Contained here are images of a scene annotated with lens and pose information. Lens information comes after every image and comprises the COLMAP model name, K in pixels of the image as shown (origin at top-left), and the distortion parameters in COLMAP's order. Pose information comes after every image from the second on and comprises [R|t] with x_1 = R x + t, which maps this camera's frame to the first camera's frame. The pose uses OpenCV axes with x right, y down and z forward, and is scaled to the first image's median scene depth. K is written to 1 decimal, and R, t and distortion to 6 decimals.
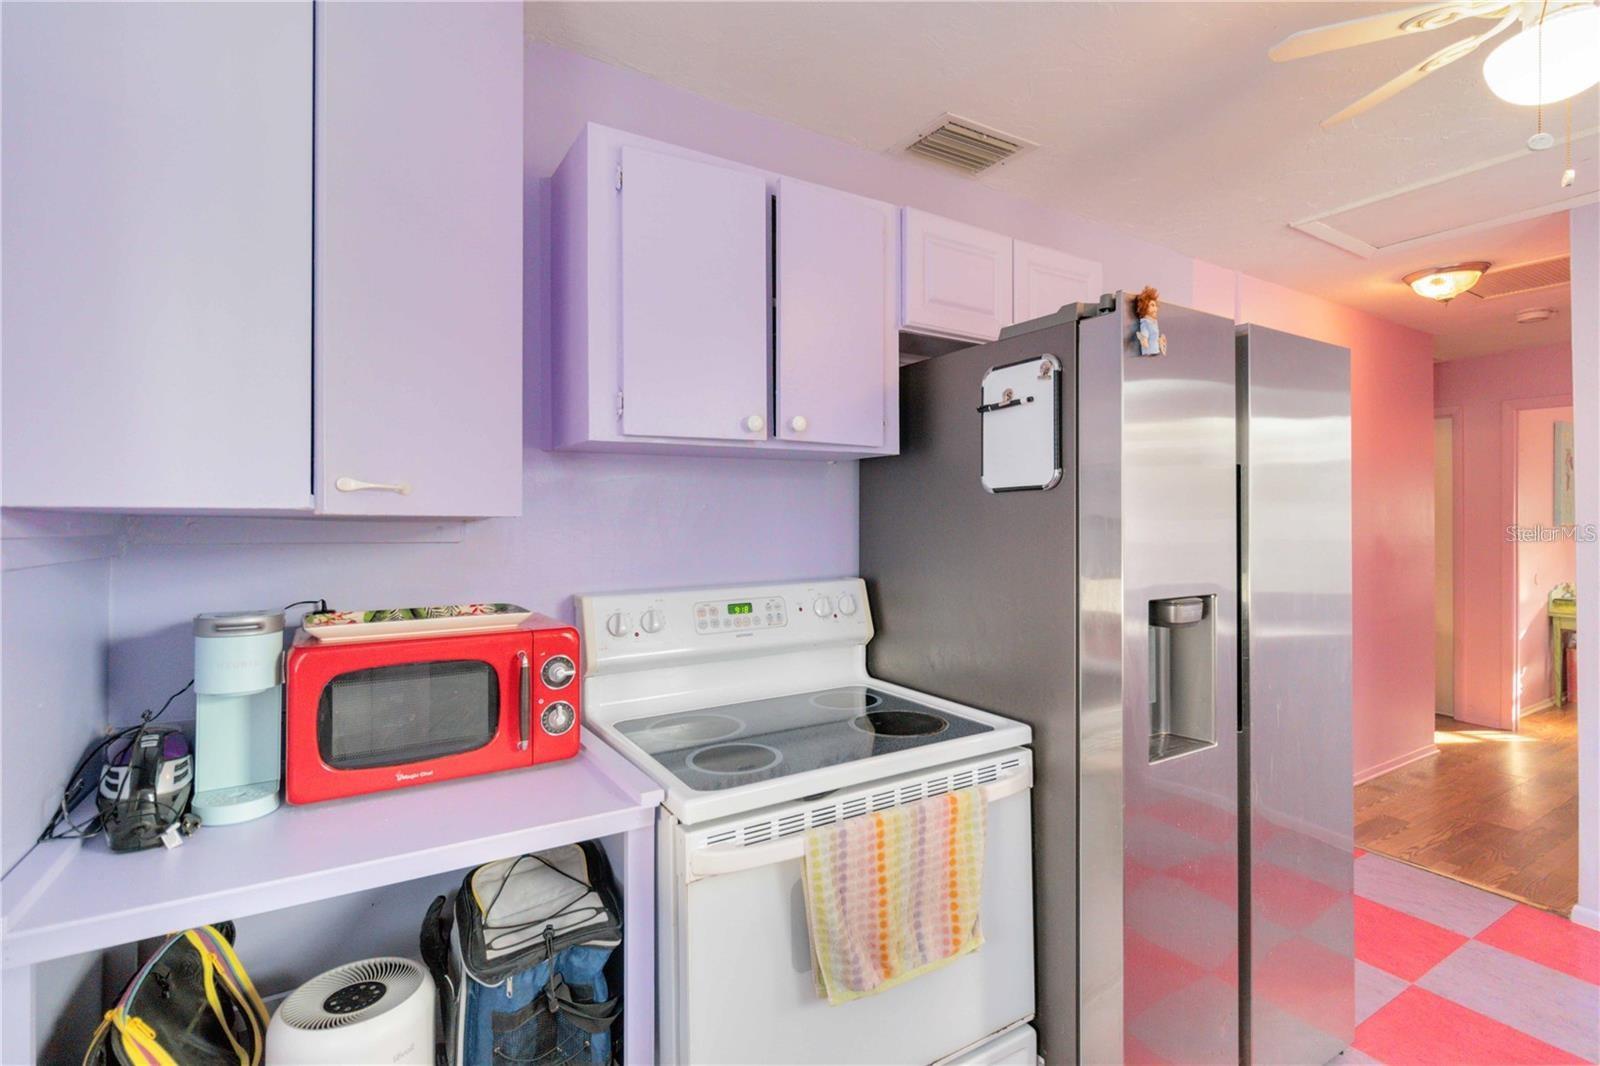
lens RADIAL K [[754.7, 0, 819.2], [0, 754.7, 515.8], [0, 0, 1]] dist [-0.001790, 0.000106]
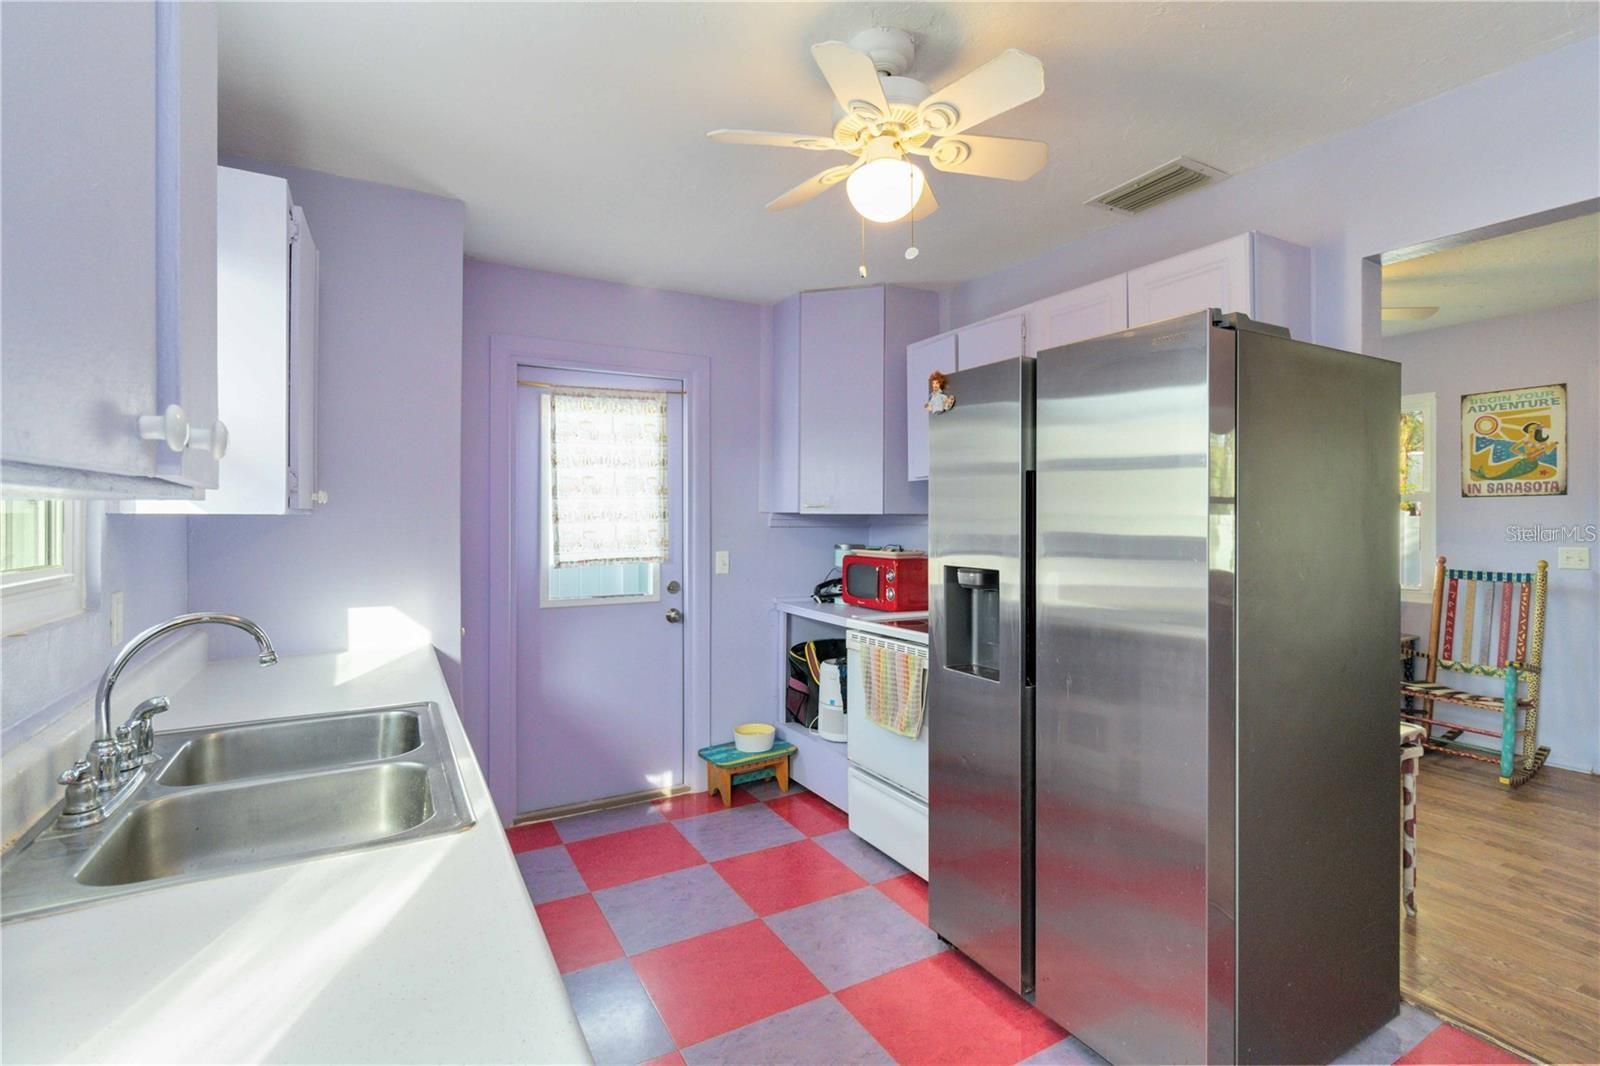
lens RADIAL K [[754.7, 0, 819.2], [0, 754.7, 515.8], [0, 0, 1]] dist [-0.001790, 0.000106]
pose [[-0.031623, -0.002393, -0.999497, 1.864906], [0.004875, 0.999985, -0.002548, 0.008399], [0.999488, -0.004953, -0.031610, 0.720454]]
